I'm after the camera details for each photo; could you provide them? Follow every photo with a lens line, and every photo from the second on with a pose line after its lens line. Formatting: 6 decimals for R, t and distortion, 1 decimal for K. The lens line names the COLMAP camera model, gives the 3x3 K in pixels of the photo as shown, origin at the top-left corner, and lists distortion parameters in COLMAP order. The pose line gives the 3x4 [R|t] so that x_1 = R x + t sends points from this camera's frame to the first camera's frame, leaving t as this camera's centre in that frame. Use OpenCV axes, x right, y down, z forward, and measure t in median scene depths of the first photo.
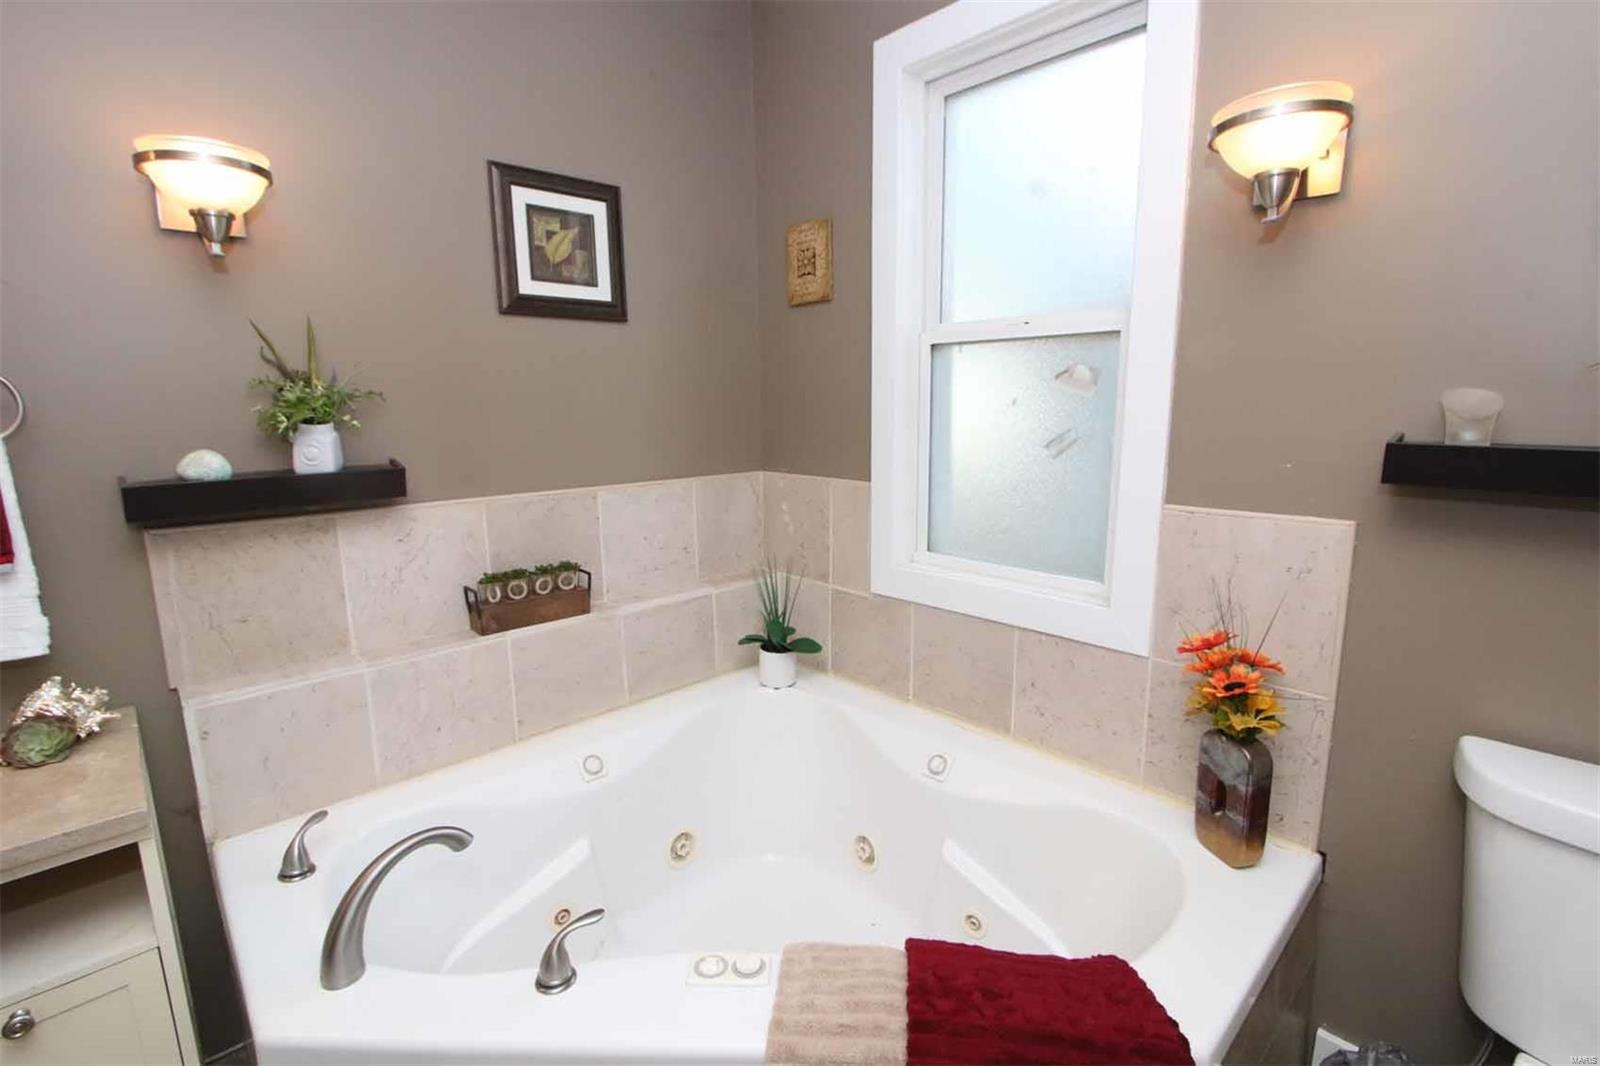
lens RADIAL K [[732.2, 0, 801.6], [0, 732.2, 531.5], [0, 0, 1]] dist [-0.017506, 0.003437]
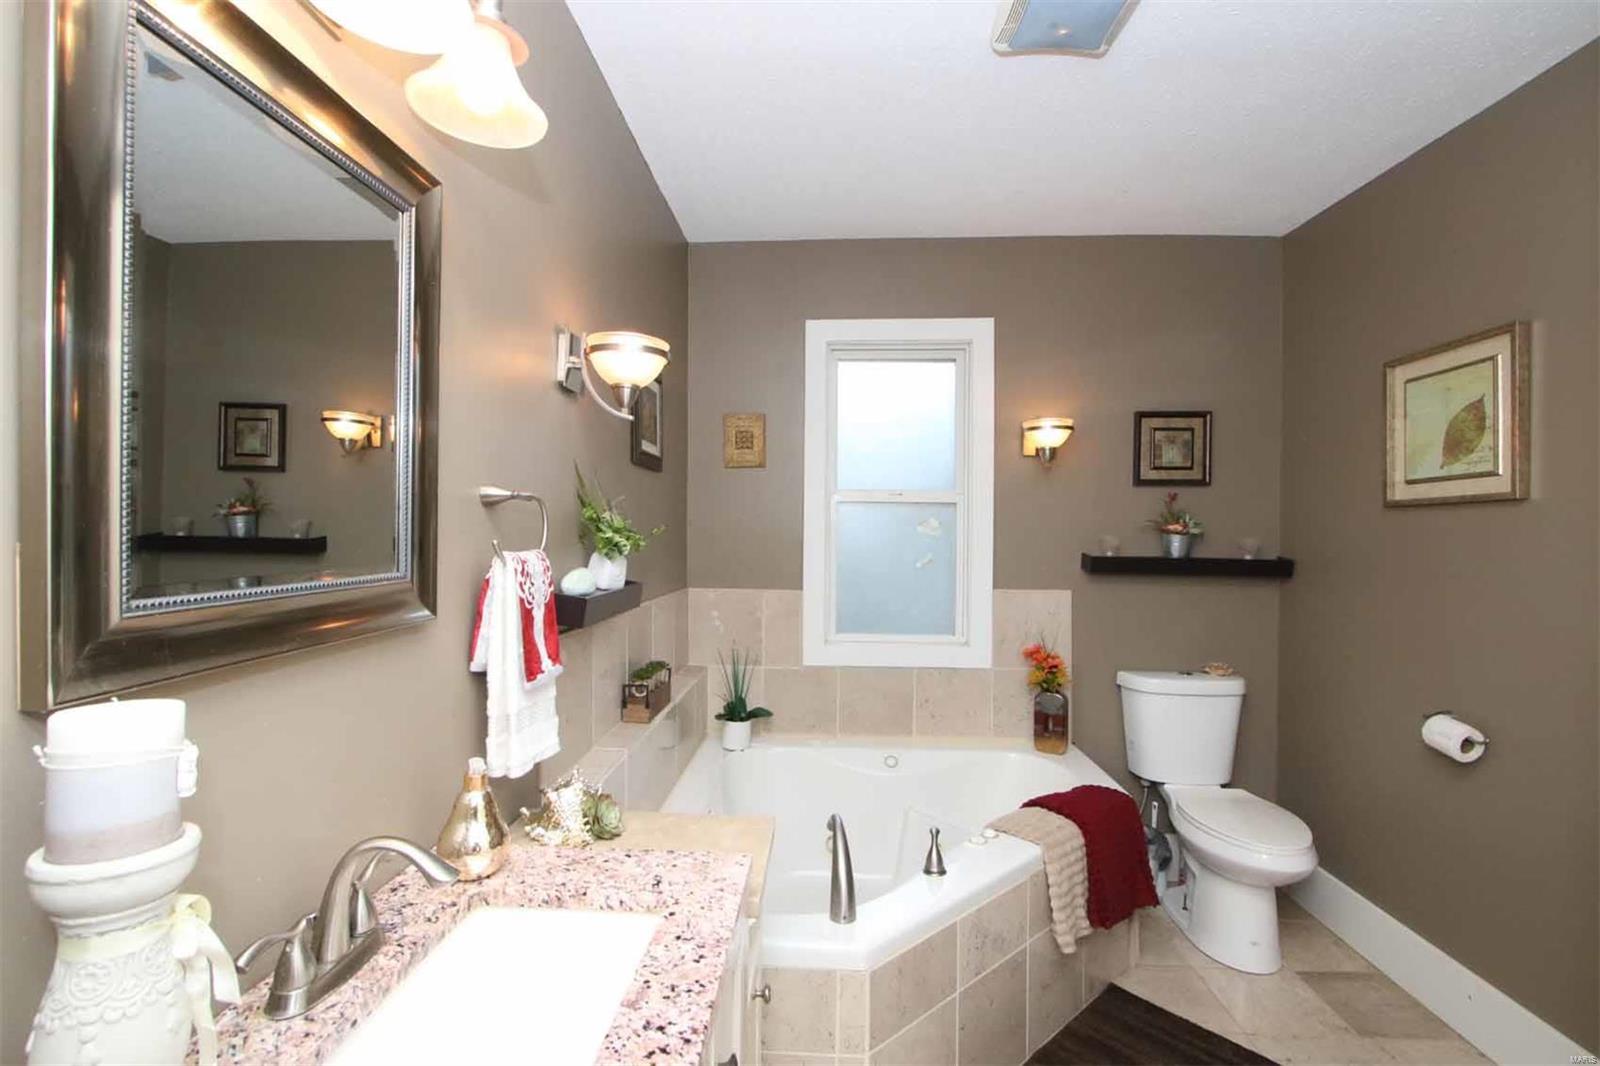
lens RADIAL K [[732.2, 0, 792.1], [0, 732.2, 533.1], [0, 0, 1]] dist [-0.017506, 0.003437]
pose [[0.726428, 0.018734, 0.686988, -1.003096], [0.102868, 0.985403, -0.135645, 0.019932], [-0.679501, 0.169205, 0.713897, -0.070765]]
